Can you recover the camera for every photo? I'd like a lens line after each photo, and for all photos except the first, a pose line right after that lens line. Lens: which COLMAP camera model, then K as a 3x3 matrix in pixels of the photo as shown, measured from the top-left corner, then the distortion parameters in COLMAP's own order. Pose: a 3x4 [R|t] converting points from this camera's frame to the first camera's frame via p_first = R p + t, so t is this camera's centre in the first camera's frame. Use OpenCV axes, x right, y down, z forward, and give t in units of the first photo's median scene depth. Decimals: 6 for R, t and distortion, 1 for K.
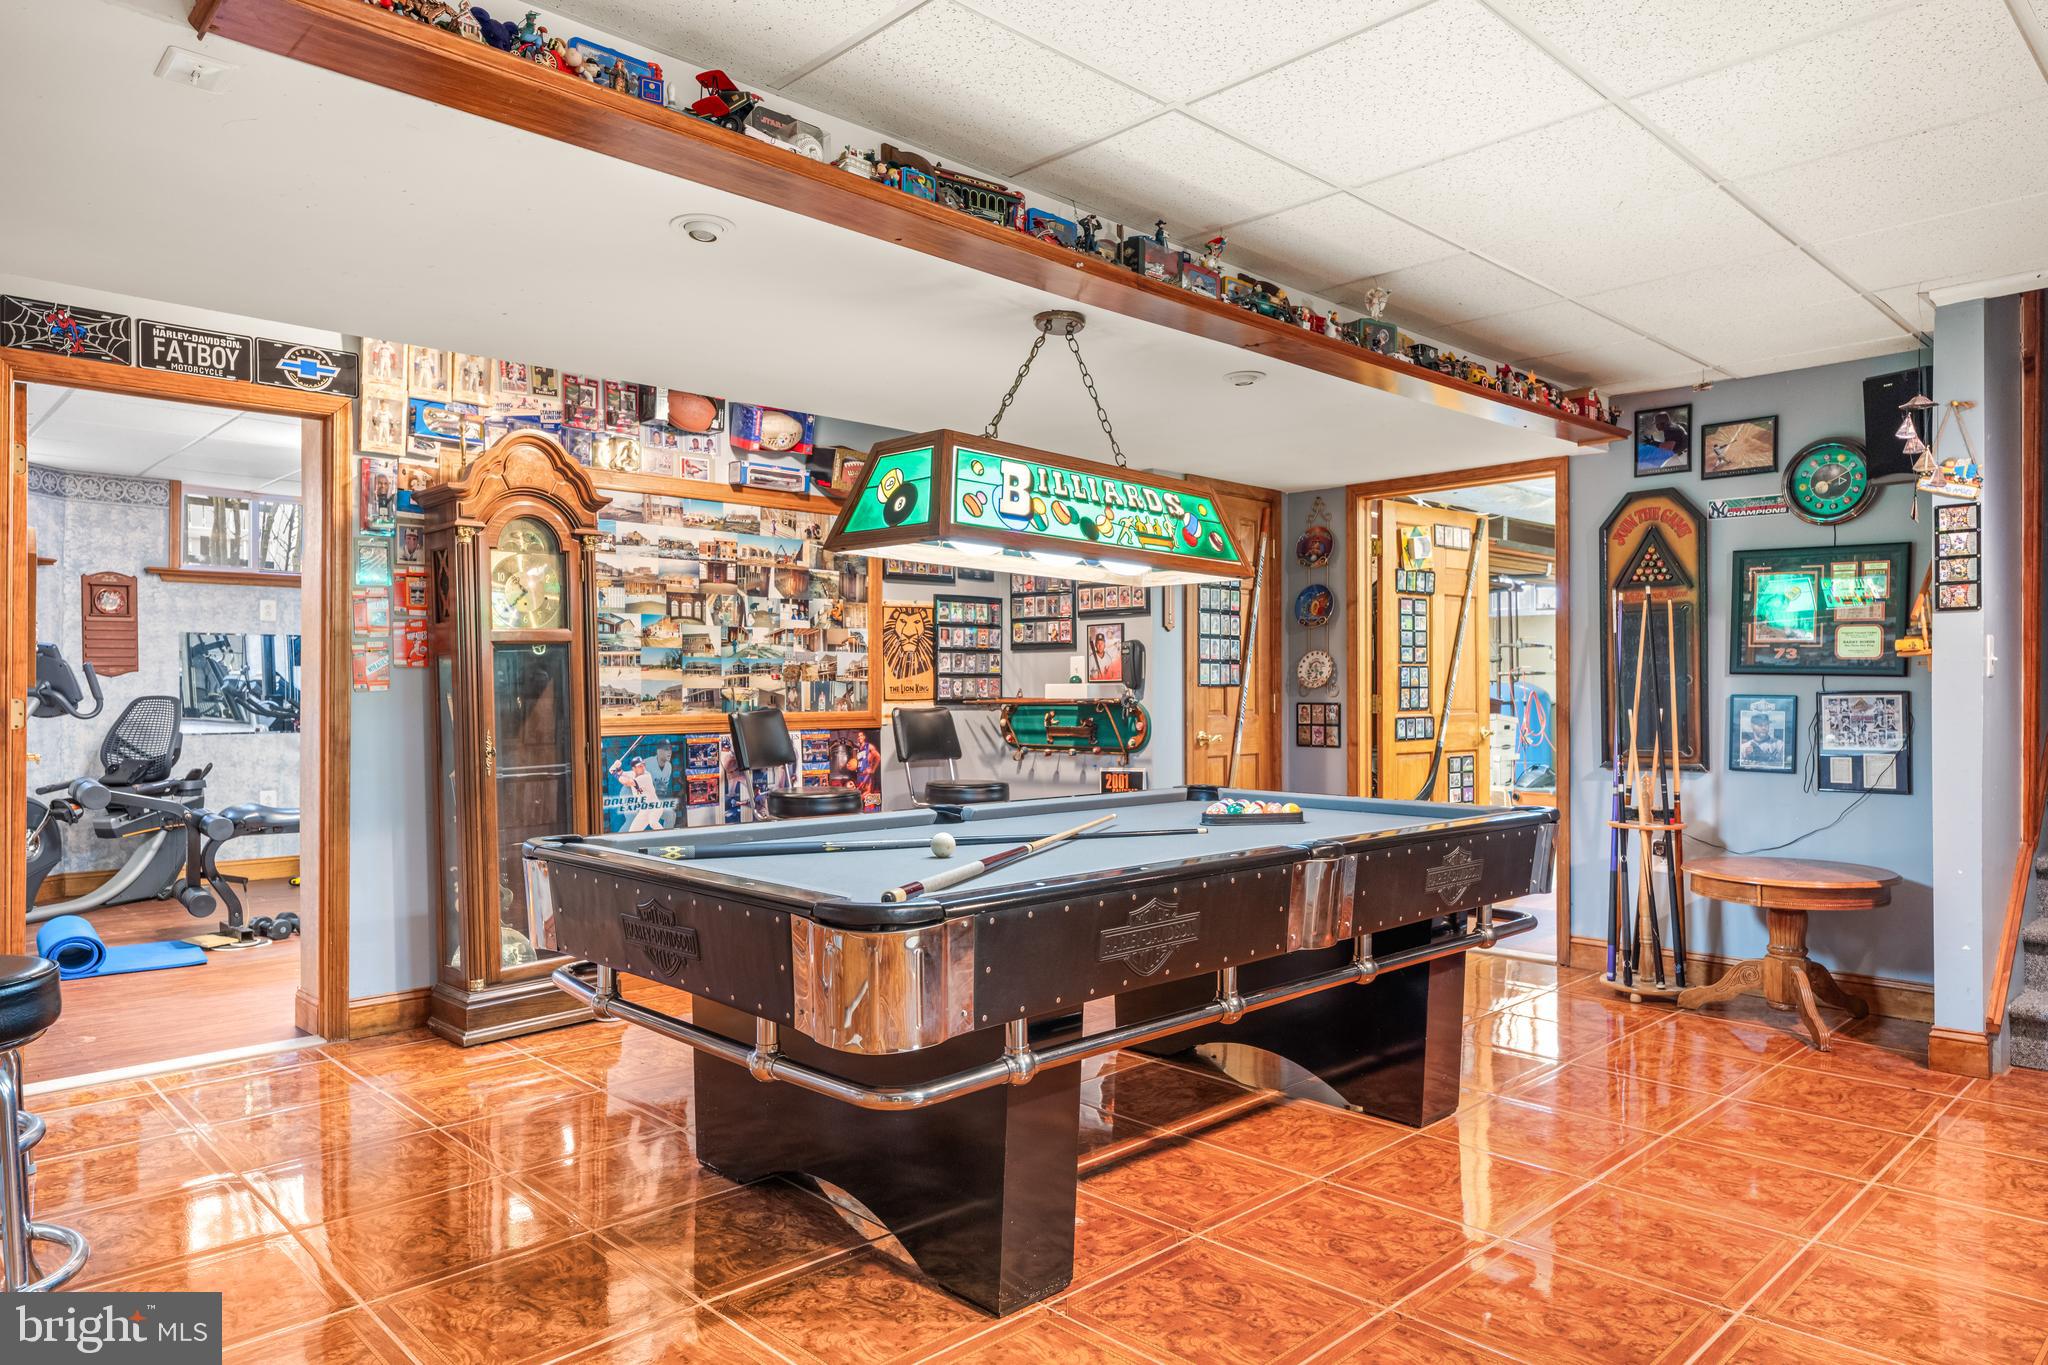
lens RADIAL K [[1291.9, 0, 1030.9], [0, 1291.9, 690.2], [0, 0, 1]] dist [-0.007448, -0.002129]
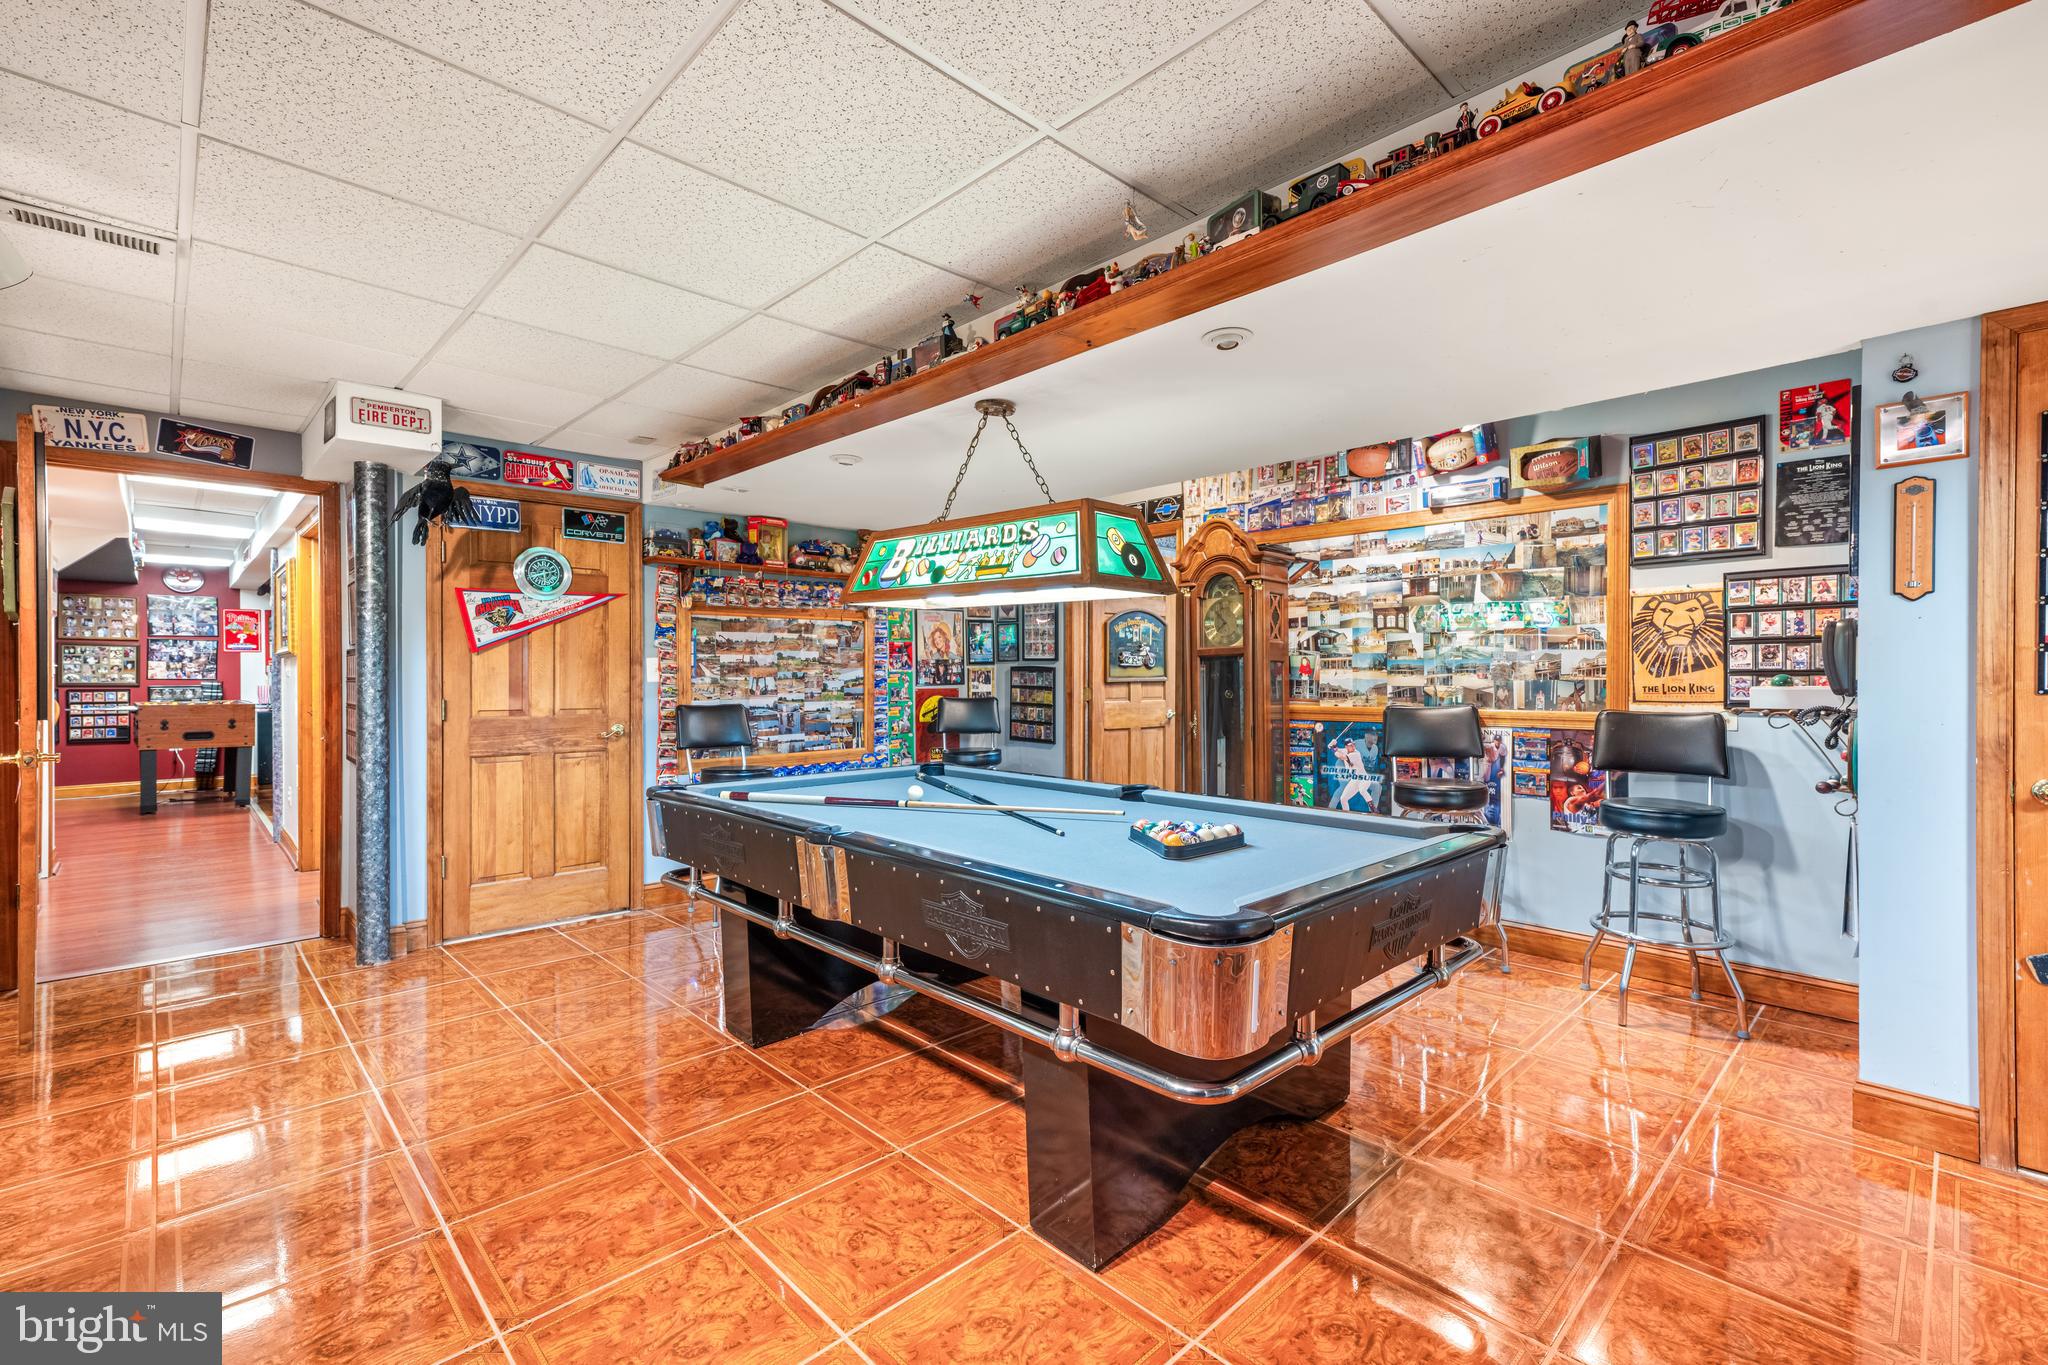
lens RADIAL K [[894.1, 0, 1027.6], [0, 894.1, 676.6], [0, 0, 1]] dist [0.004284, 0.000343]
pose [[-0.004889, 0.004955, -0.999976, 0.590290], [0.001839, 0.999986, 0.004946, -0.015156], [0.999986, -0.001815, -0.004898, 0.671338]]
